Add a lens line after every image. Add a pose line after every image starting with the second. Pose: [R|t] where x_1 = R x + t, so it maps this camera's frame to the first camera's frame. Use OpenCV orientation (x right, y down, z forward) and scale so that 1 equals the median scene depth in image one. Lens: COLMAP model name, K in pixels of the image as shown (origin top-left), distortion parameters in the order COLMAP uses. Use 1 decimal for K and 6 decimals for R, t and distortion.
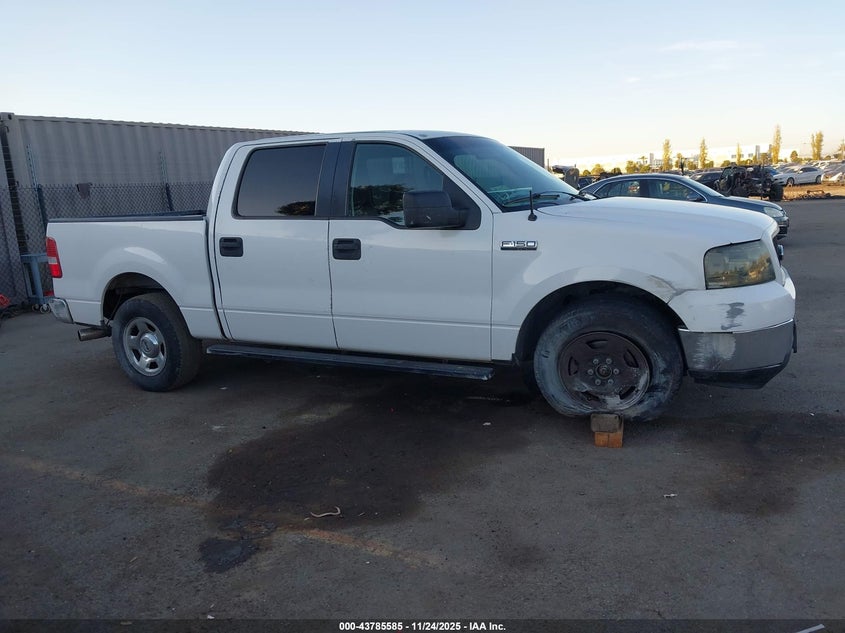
lens RADIAL K [[682.1, 0, 426.8], [0, 682.1, 315.9], [0, 0, 1]] dist [0.000449, 0.000235]
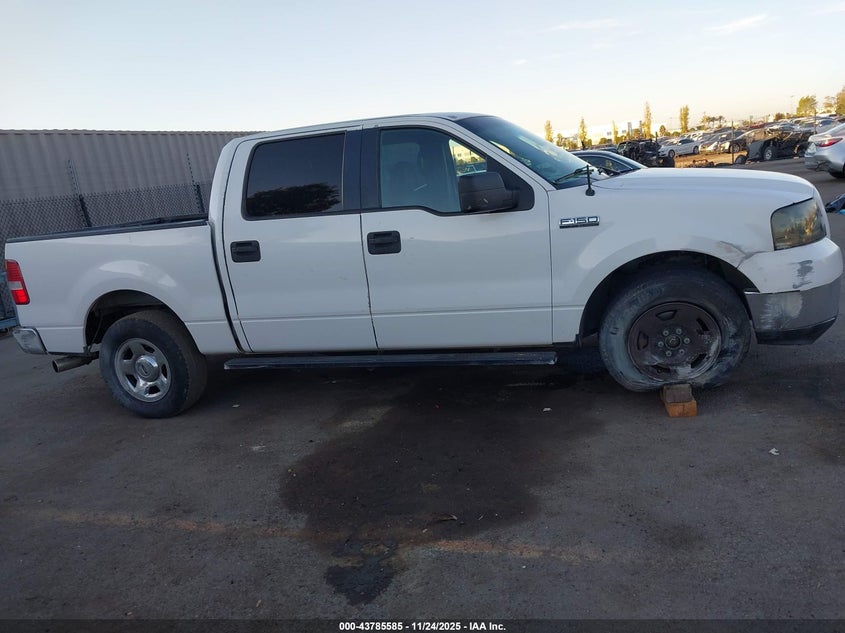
lens RADIAL K [[682.1, 0, 422.8], [0, 682.1, 319.4], [0, 0, 1]] dist [0.000449, 0.000235]
pose [[0.984543, -0.098805, 0.144613, -0.212278], [0.096680, 0.995080, 0.021665, -0.007490], [-0.146043, -0.007349, 0.989251, 0.061335]]
